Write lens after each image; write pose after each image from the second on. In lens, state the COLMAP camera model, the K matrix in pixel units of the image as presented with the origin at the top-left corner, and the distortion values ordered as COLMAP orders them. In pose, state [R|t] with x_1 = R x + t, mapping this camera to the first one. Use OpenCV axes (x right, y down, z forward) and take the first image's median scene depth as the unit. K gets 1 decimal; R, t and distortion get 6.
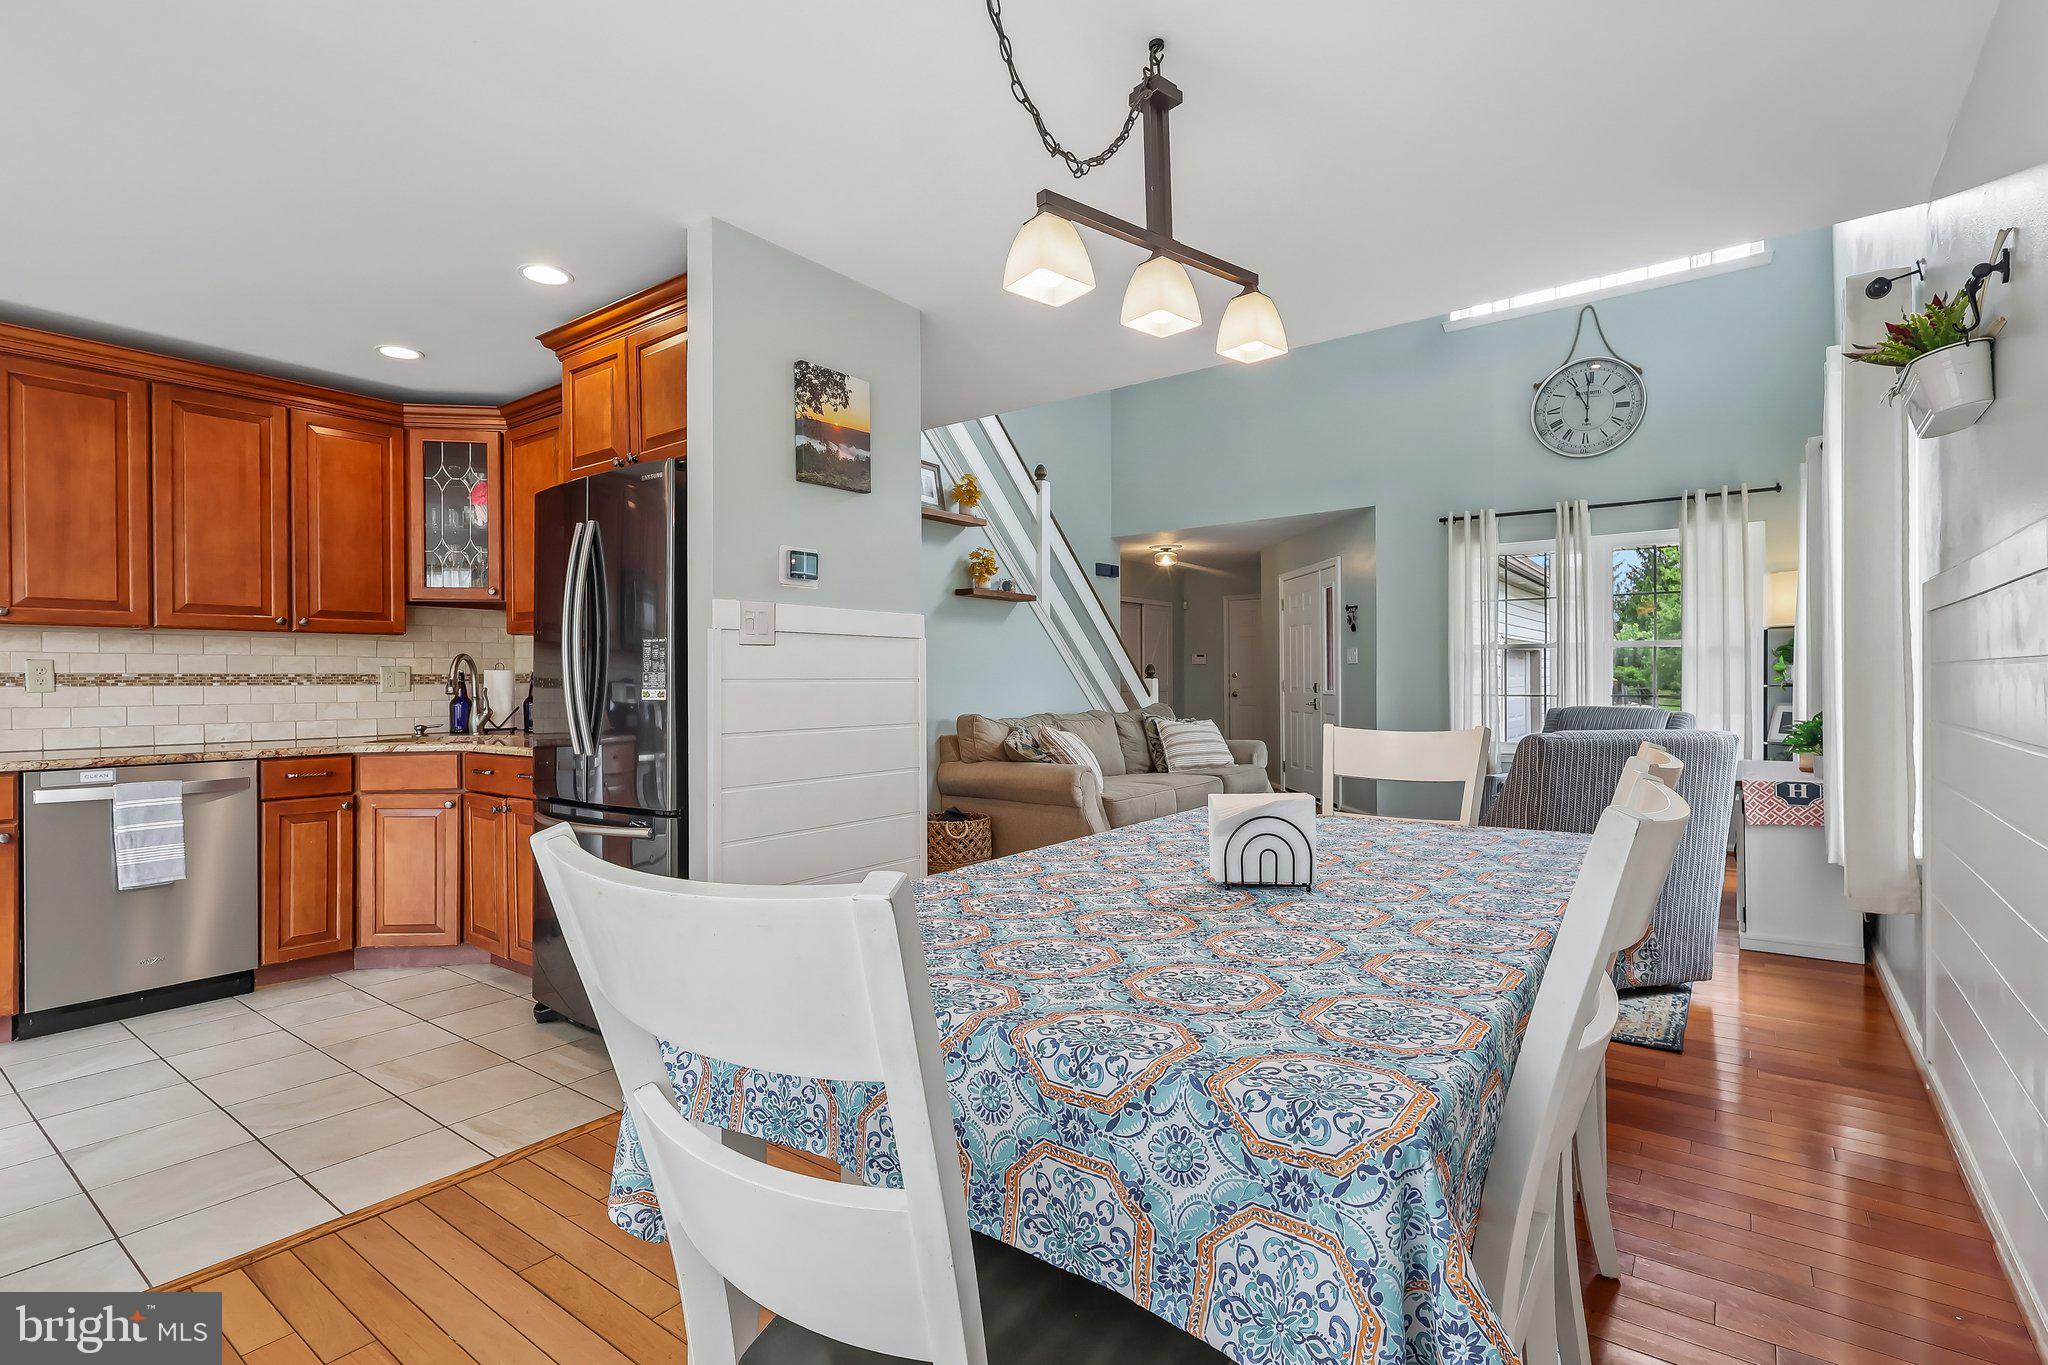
lens RADIAL K [[967.8, 0, 1021.6], [0, 967.8, 688.9], [0, 0, 1]] dist [0.003025, 0.000132]
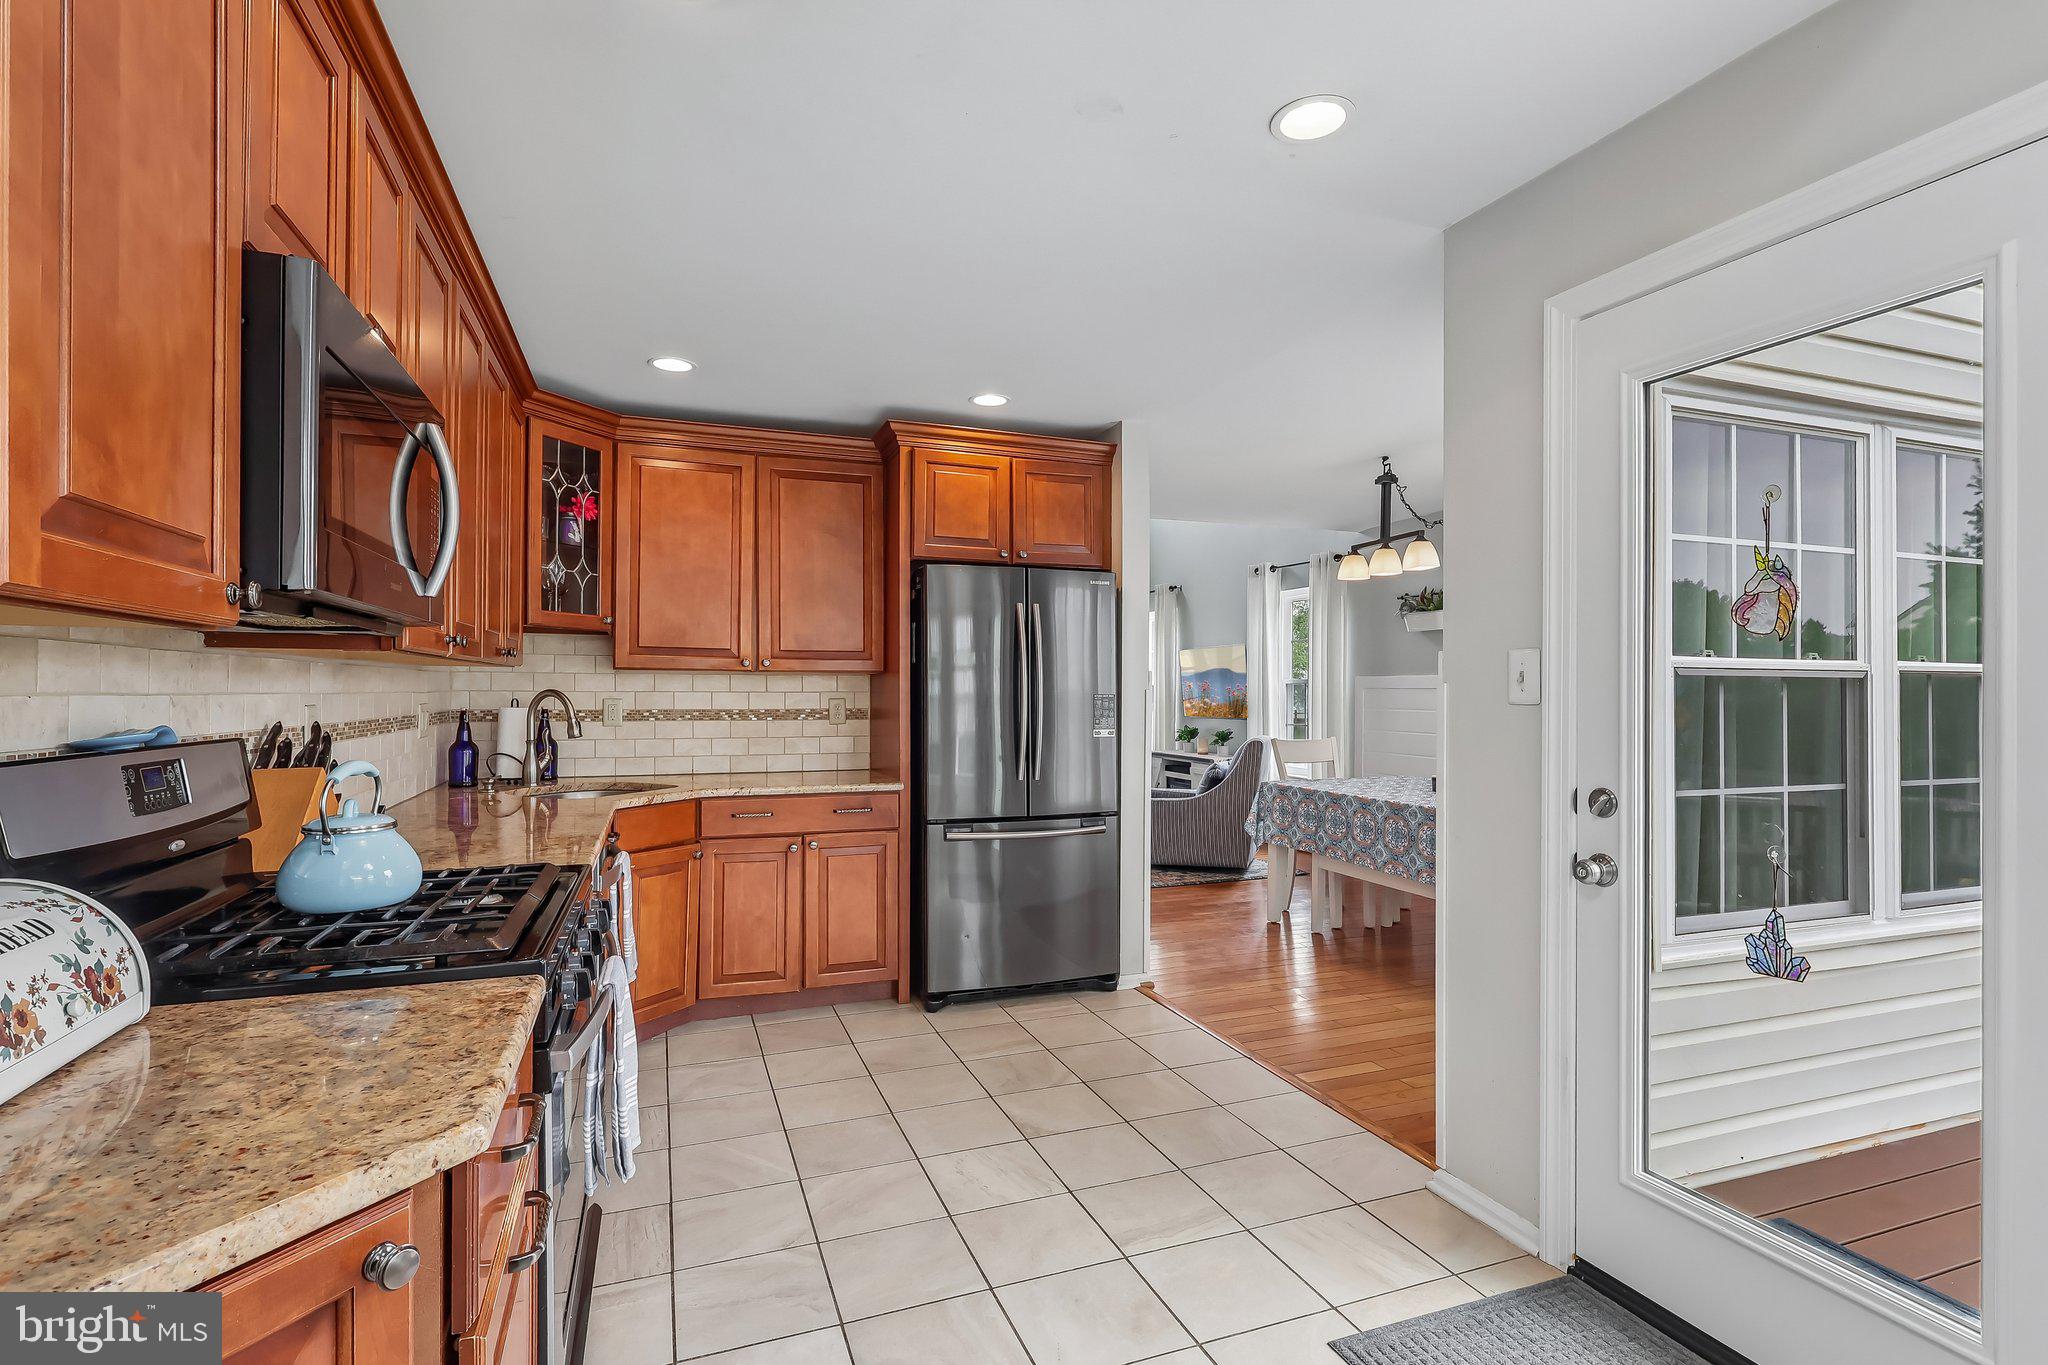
lens RADIAL K [[967.8, 0, 1033.6], [0, 967.8, 694.6], [0, 0, 1]] dist [0.003025, 0.000132]
pose [[0.541714, 0.005160, 0.840547, -1.243751], [-0.002073, 0.999986, -0.004803, -0.033242], [-0.840560, 0.000859, 0.541718, 0.224254]]
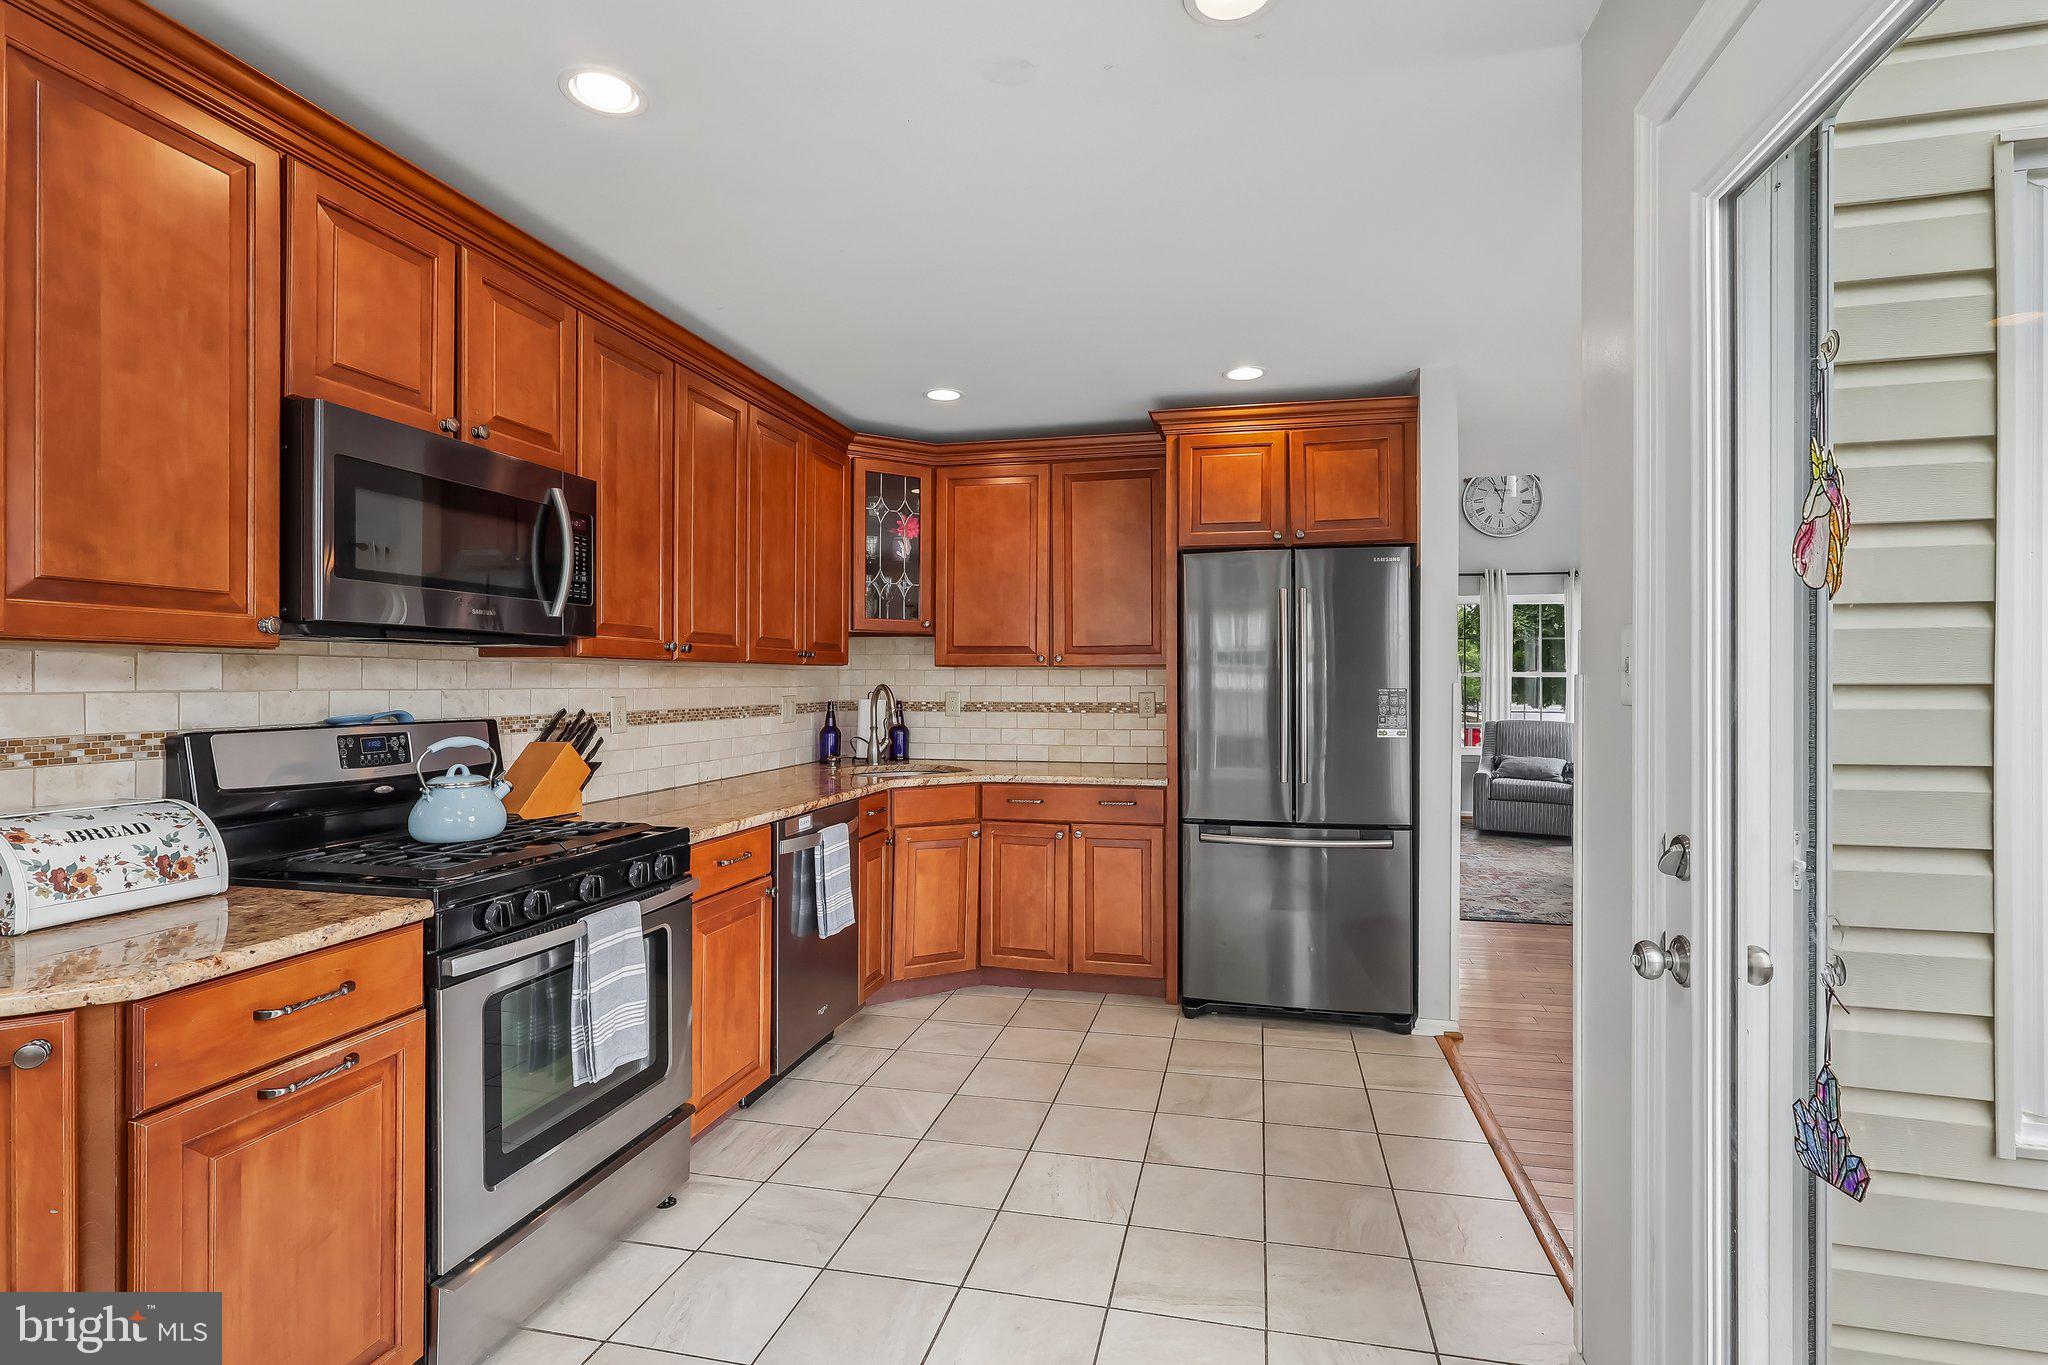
lens RADIAL K [[967.8, 0, 1039.2], [0, 967.8, 684.7], [0, 0, 1]] dist [0.003025, 0.000132]
pose [[0.915329, 0.006305, 0.402658, -0.976416], [-0.004379, 0.999974, -0.005704, -0.035906], [-0.402684, 0.003458, 0.915333, 0.023874]]
